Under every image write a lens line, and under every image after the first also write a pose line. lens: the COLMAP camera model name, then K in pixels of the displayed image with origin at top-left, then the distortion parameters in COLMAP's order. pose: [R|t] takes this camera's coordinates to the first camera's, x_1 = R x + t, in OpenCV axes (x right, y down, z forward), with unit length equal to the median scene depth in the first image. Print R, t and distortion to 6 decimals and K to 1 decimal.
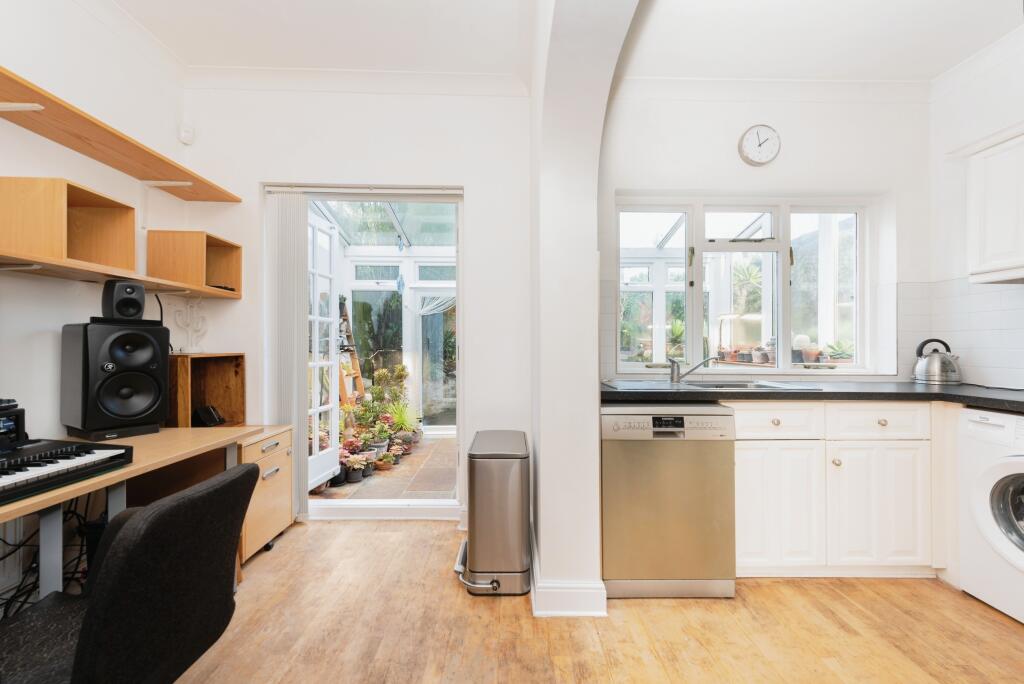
lens RADIAL K [[403.3, 0, 515.4], [0, 403.3, 343.5], [0, 0, 1]] dist [0.009870, -0.002357]
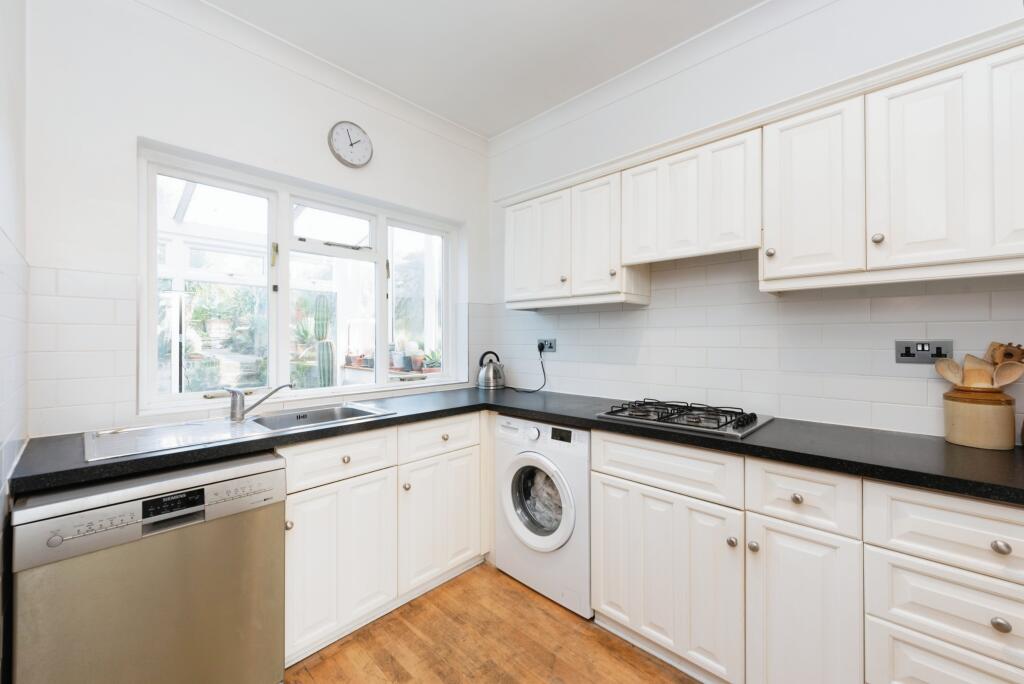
lens RADIAL K [[403.3, 0, 513.0], [0, 403.3, 335.9], [0, 0, 1]] dist [0.009870, -0.002357]
pose [[0.705122, -0.003835, 0.709076, 0.277040], [0.004264, 0.999990, 0.001168, -0.072730], [-0.709073, 0.002200, 0.705131, 0.123494]]
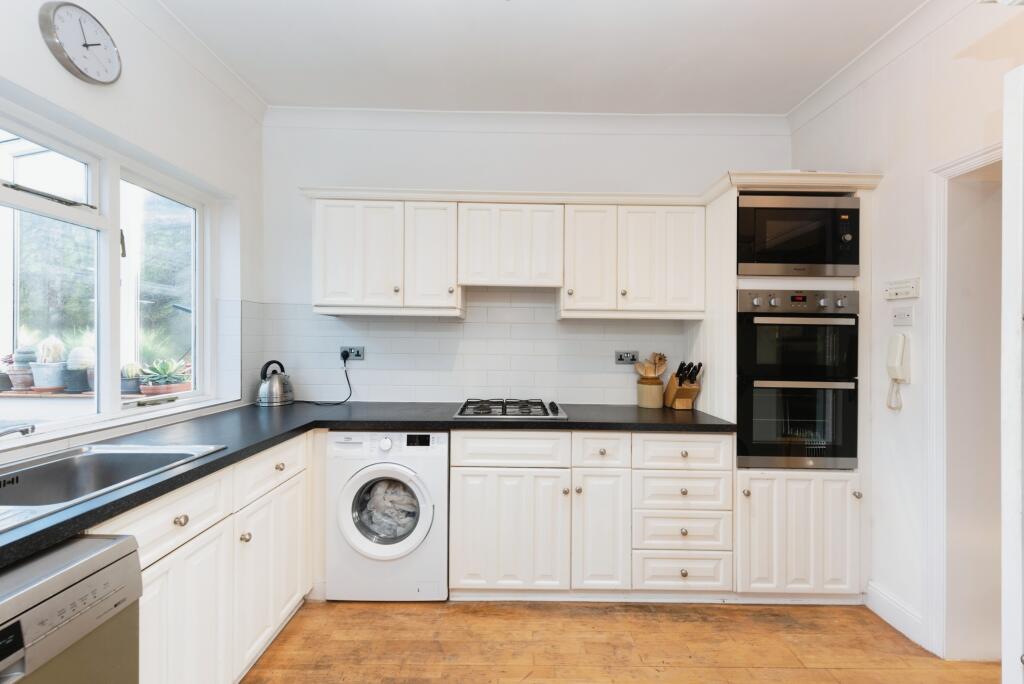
lens RADIAL K [[403.3, 0, 513.8], [0, 403.3, 338.9], [0, 0, 1]] dist [0.009870, -0.002357]
pose [[0.010284, -0.000372, 0.999947, 0.020742], [-0.016714, 0.999860, 0.000544, -0.095282], [-0.999807, -0.016719, 0.010277, 0.479970]]
